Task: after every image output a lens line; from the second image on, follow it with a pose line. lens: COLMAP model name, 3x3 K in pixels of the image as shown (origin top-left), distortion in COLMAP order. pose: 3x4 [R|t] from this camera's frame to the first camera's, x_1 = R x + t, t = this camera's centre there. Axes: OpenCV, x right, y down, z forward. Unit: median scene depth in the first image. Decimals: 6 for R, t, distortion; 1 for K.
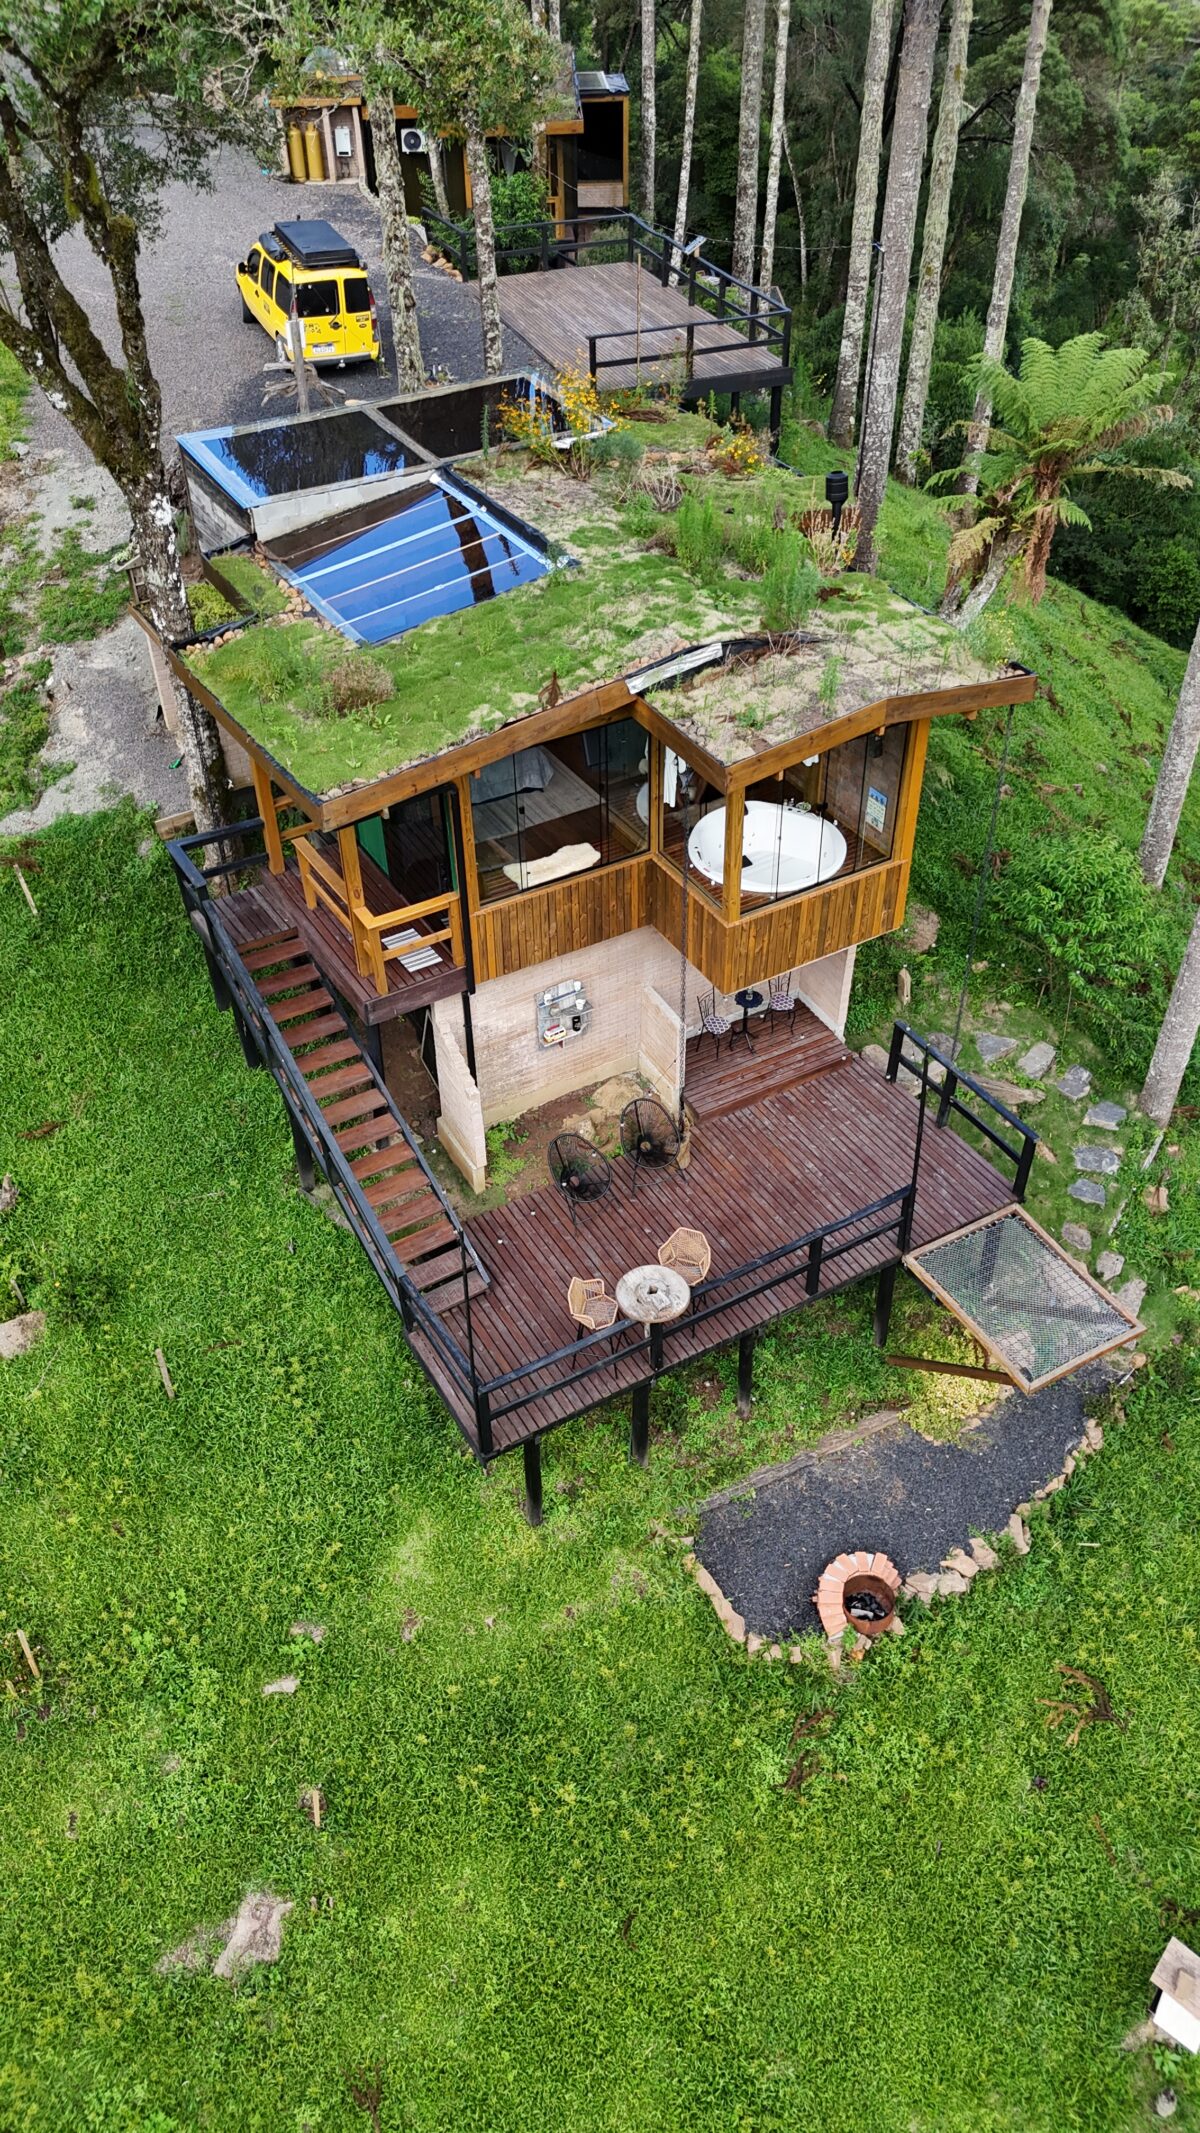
lens RADIAL K [[1553.3, 0, 600.0], [0, 1553.3, 1066.5], [0, 0, 1]] dist [0.000393, -0.000077]
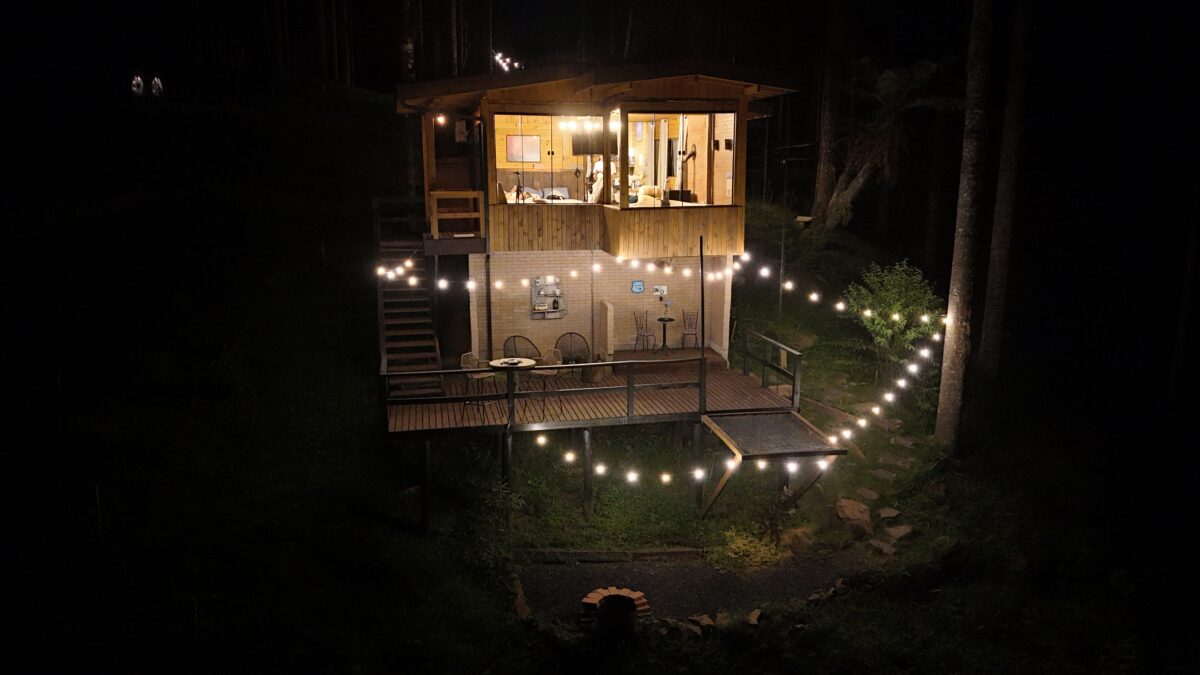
lens RADIAL K [[873.9, 0, 600.0], [0, 873.9, 337.5], [0, 0, 1]] dist [0.000393, -0.000077]
pose [[0.951252, 0.080129, -0.297823, 0.323674], [-0.211551, 0.872201, -0.441034, 0.420579], [0.224422, 0.482539, 0.846635, 0.210835]]
